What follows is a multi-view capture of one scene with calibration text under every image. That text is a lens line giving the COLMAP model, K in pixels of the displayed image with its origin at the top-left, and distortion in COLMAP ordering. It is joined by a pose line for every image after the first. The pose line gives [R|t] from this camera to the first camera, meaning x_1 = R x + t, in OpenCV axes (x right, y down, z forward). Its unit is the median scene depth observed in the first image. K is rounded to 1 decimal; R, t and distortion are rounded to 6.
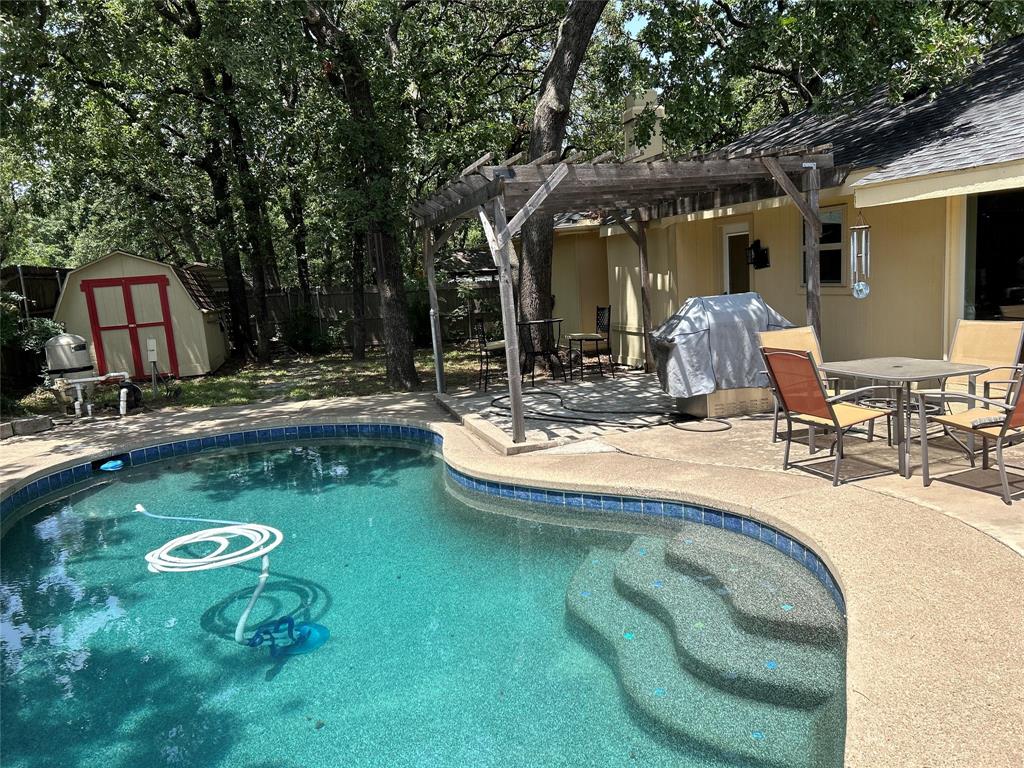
lens RADIAL K [[769.8, 0, 507.4], [0, 769.8, 375.1], [0, 0, 1]] dist [0.045307, -0.052530]
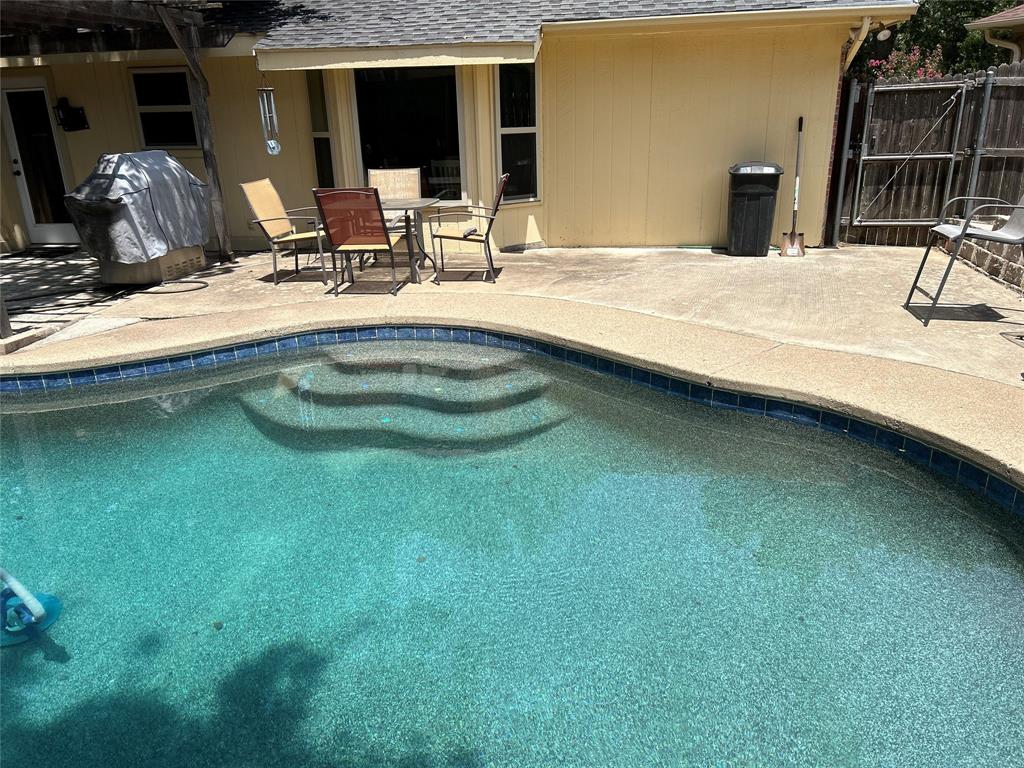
lens RADIAL K [[769.8, 0, 506.8], [0, 769.8, 384.7], [0, 0, 1]] dist [0.045307, -0.052530]
pose [[0.412327, -0.239256, 0.879058, -0.485051], [0.119134, 0.970774, 0.208338, 0.031536], [-0.903213, 0.018822, 0.428780, 0.210680]]
